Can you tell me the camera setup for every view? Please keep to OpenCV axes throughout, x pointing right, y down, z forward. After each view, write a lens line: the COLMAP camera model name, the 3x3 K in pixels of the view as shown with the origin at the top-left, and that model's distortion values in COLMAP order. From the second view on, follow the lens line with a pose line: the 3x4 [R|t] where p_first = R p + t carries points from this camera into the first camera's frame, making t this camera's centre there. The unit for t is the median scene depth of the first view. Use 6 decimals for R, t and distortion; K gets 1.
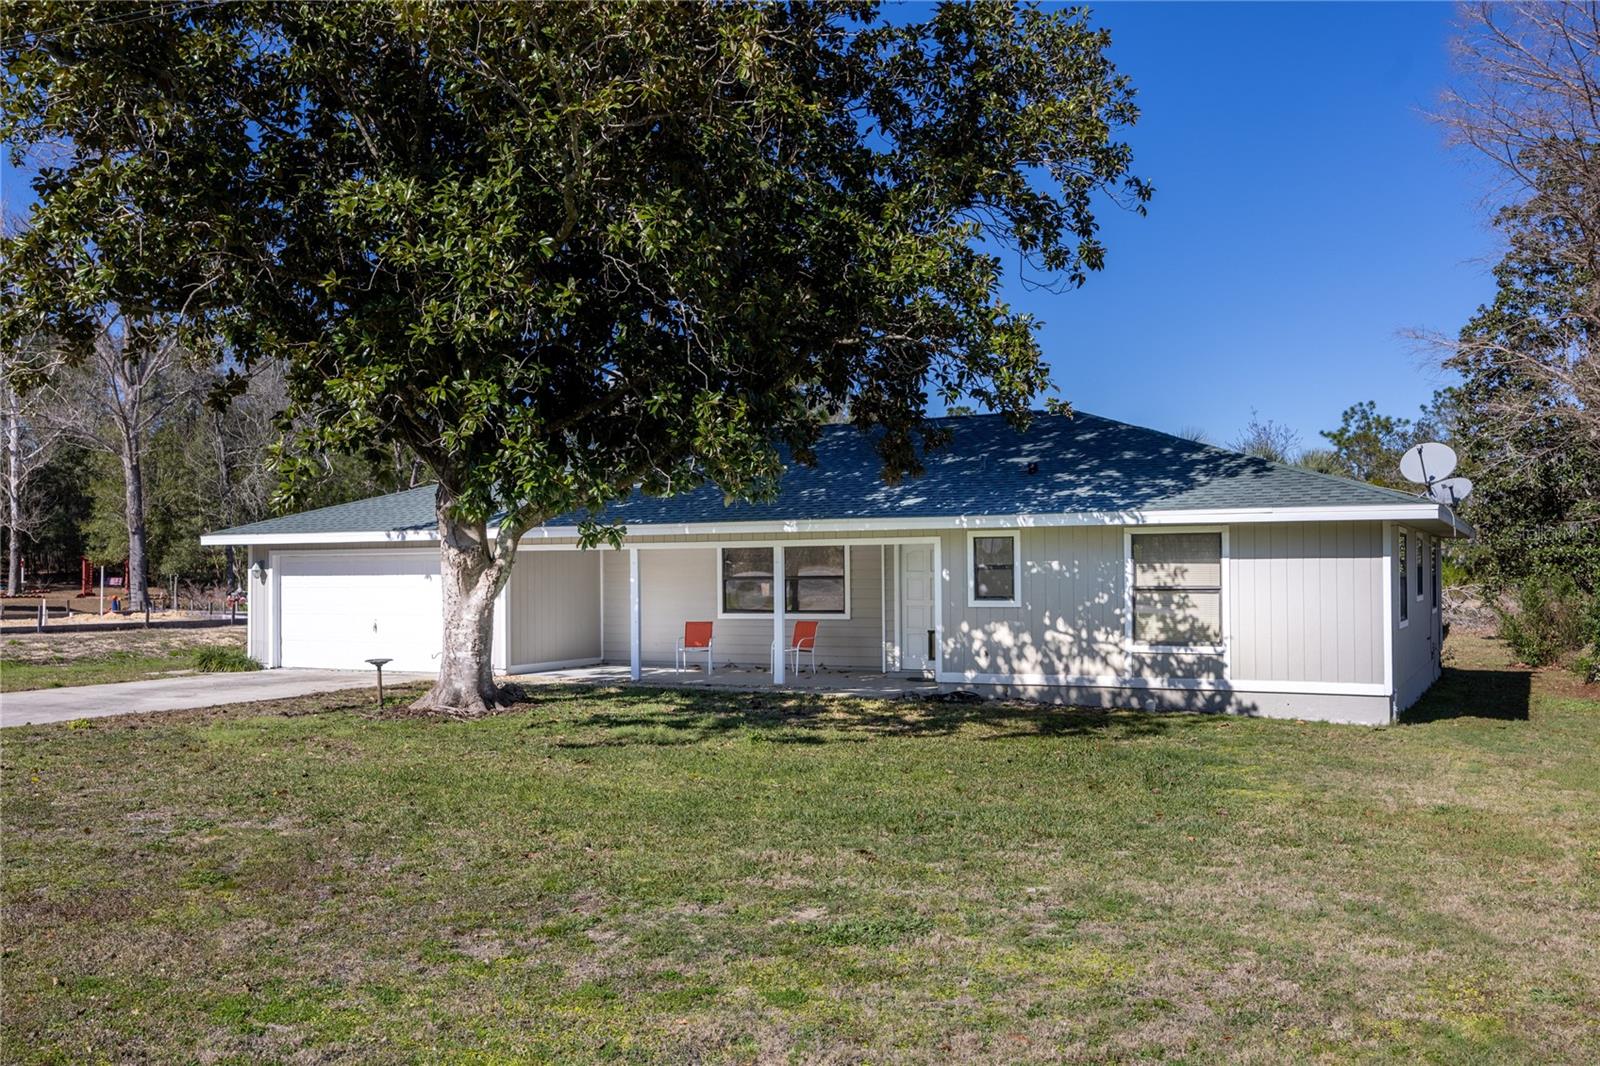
lens RADIAL K [[1416.5, 0, 808.9], [0, 1416.5, 526.0], [0, 0, 1]] dist [-0.028480, 0.017446]
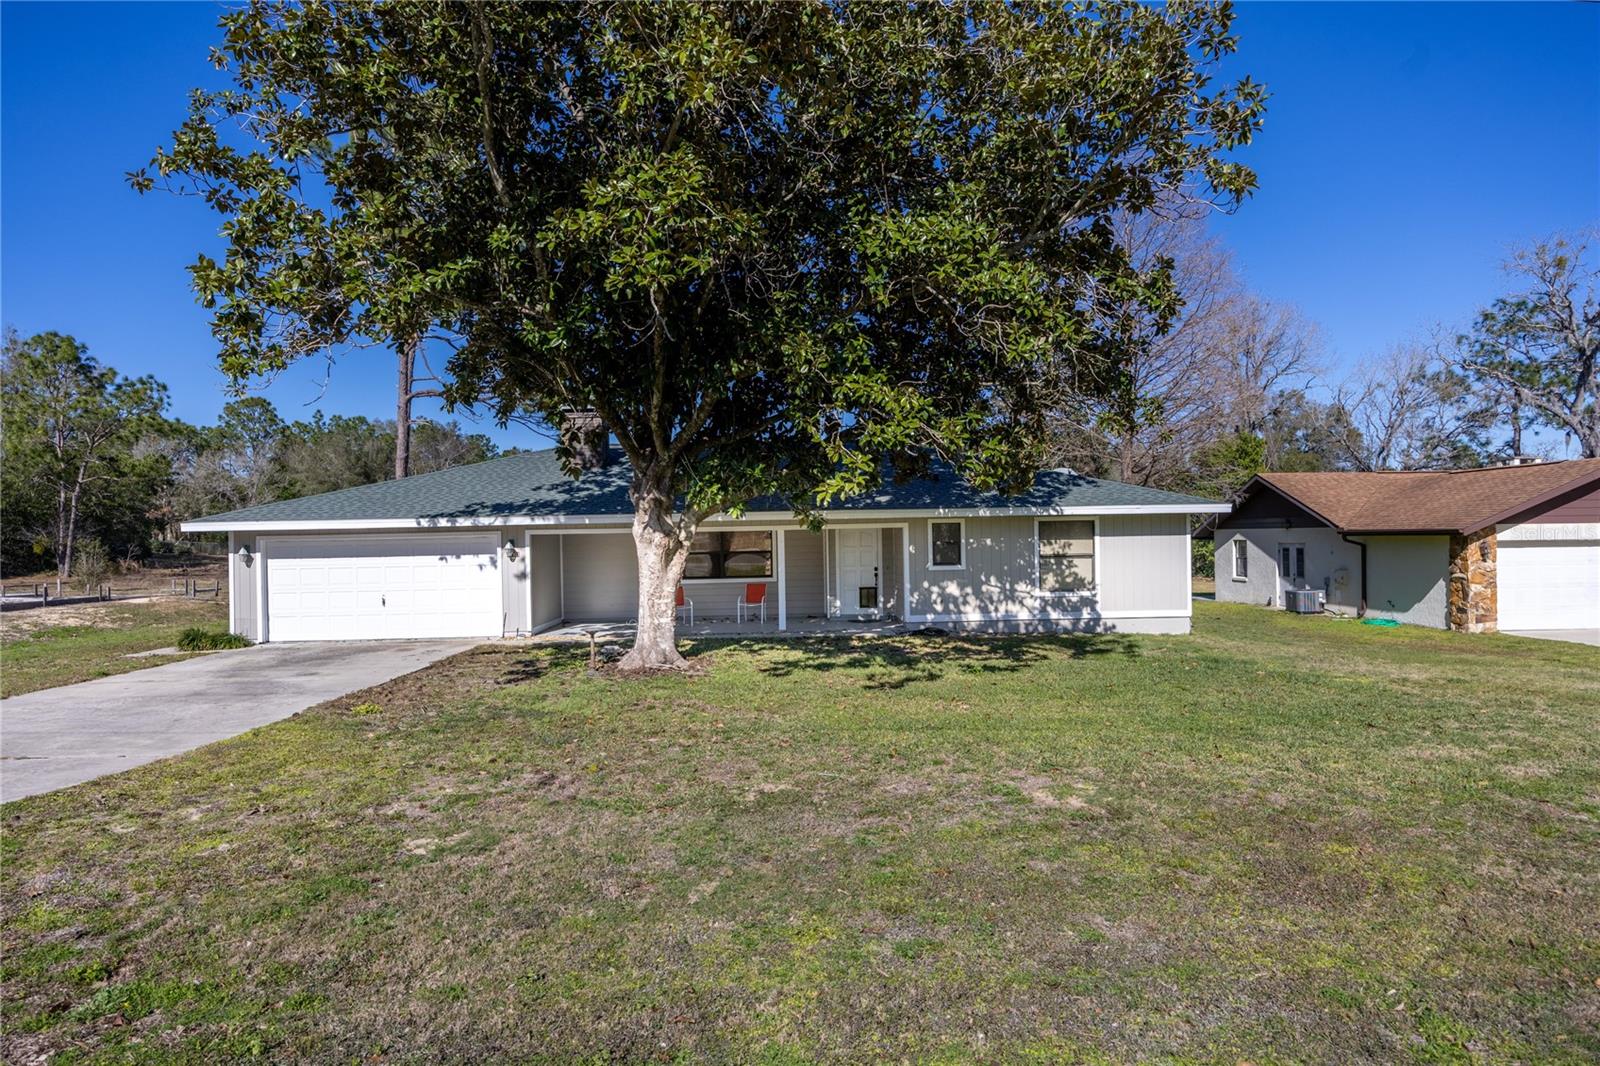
lens RADIAL K [[902.0, 0, 800.9], [0, 902.0, 559.2], [0, 0, 1]] dist [0.000324, -0.000415]
pose [[0.873690, -0.019408, 0.486095, -0.482503], [-0.003235, 0.998950, 0.045699, 0.002766], [-0.486472, -0.041499, 0.872710, 0.254659]]
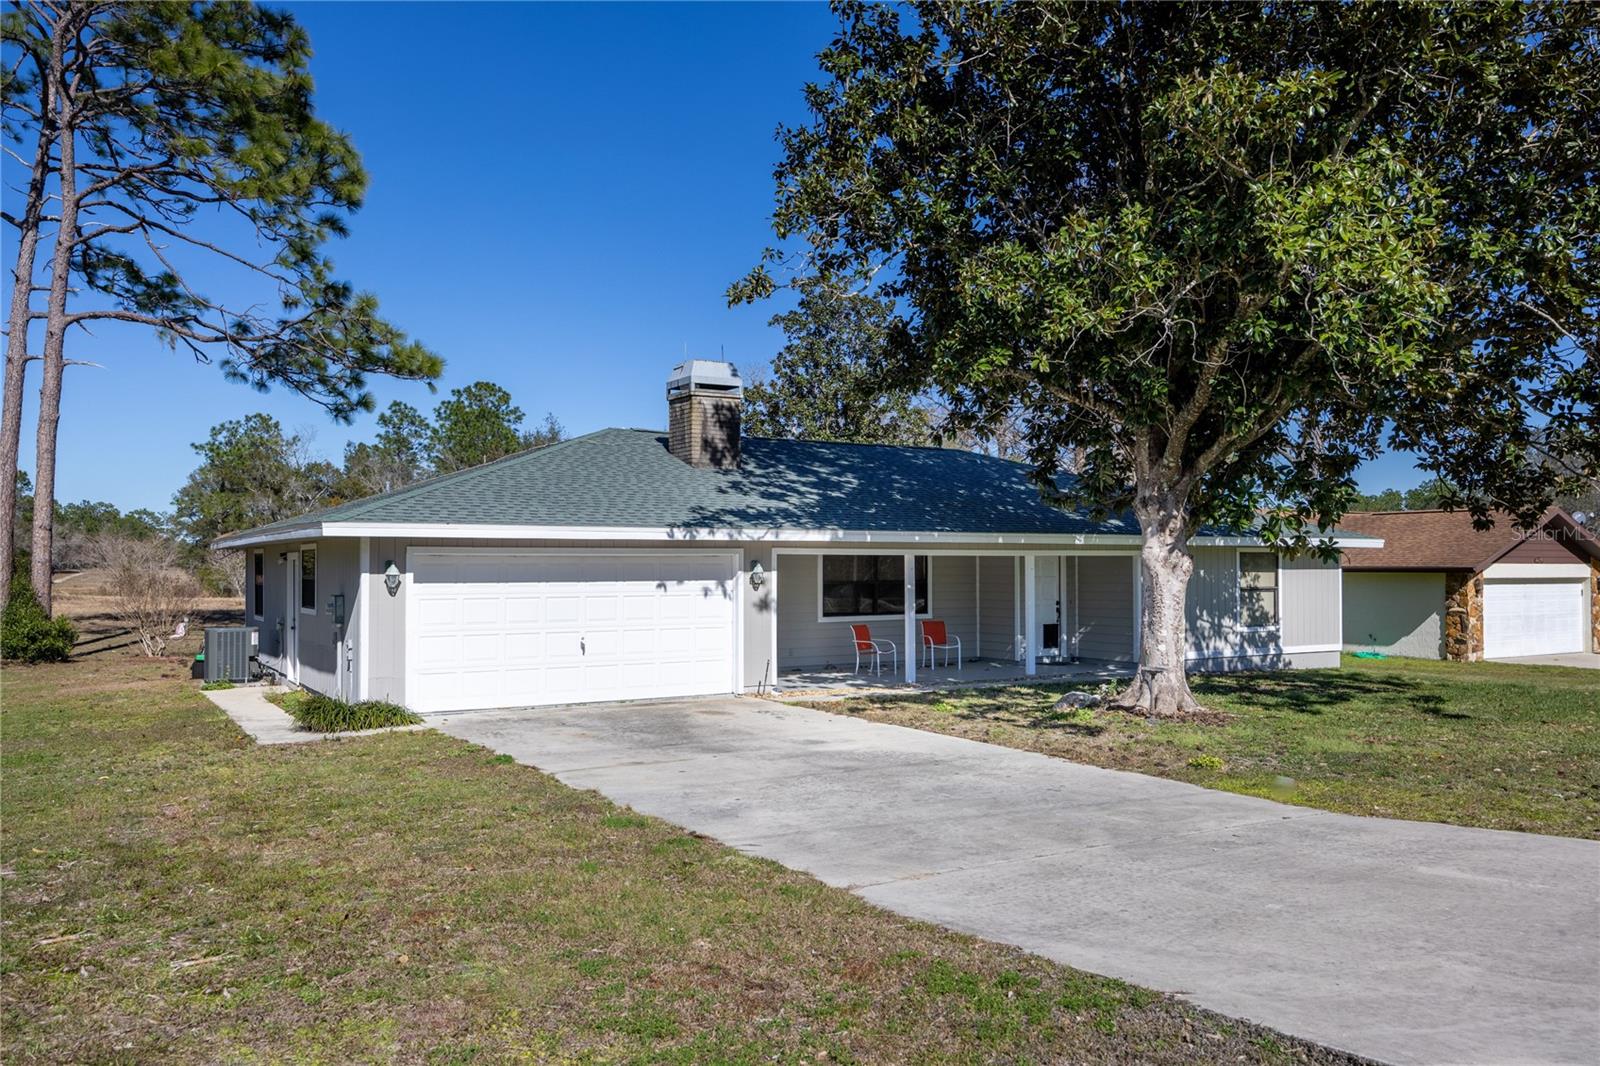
lens RADIAL K [[1202.8, 0, 794.9], [0, 1202.8, 544.2], [0, 0, 1]] dist [-0.038045, -0.003823]
pose [[0.537356, 0.021386, 0.843084, -1.063110], [-0.029962, 0.999531, -0.006258, 0.019041], [-0.842823, -0.021898, 0.537745, 0.713763]]
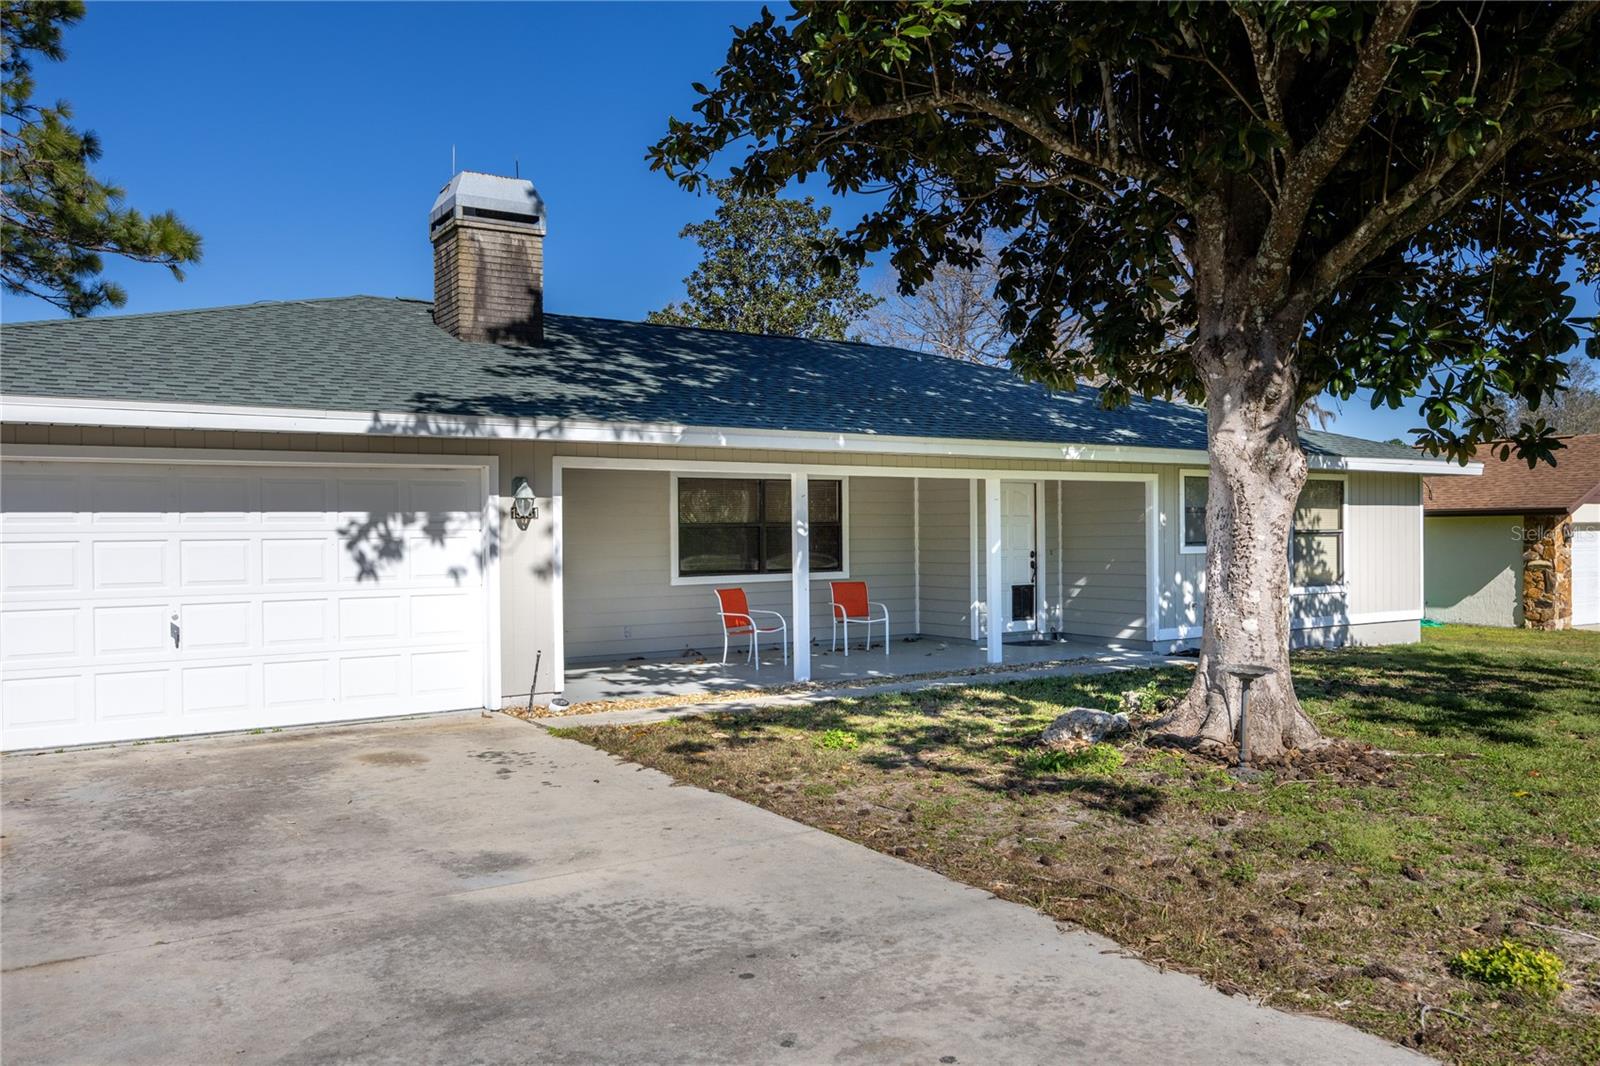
lens RADIAL K [[1202.8, 0, 806.9], [0, 1202.8, 530.6], [0, 0, 1]] dist [-0.038045, -0.003823]
pose [[0.498659, 0.003908, 0.866789, -0.688269], [-0.023079, 0.999695, 0.008770, 0.042995], [-0.866491, -0.024378, 0.498597, 0.865488]]
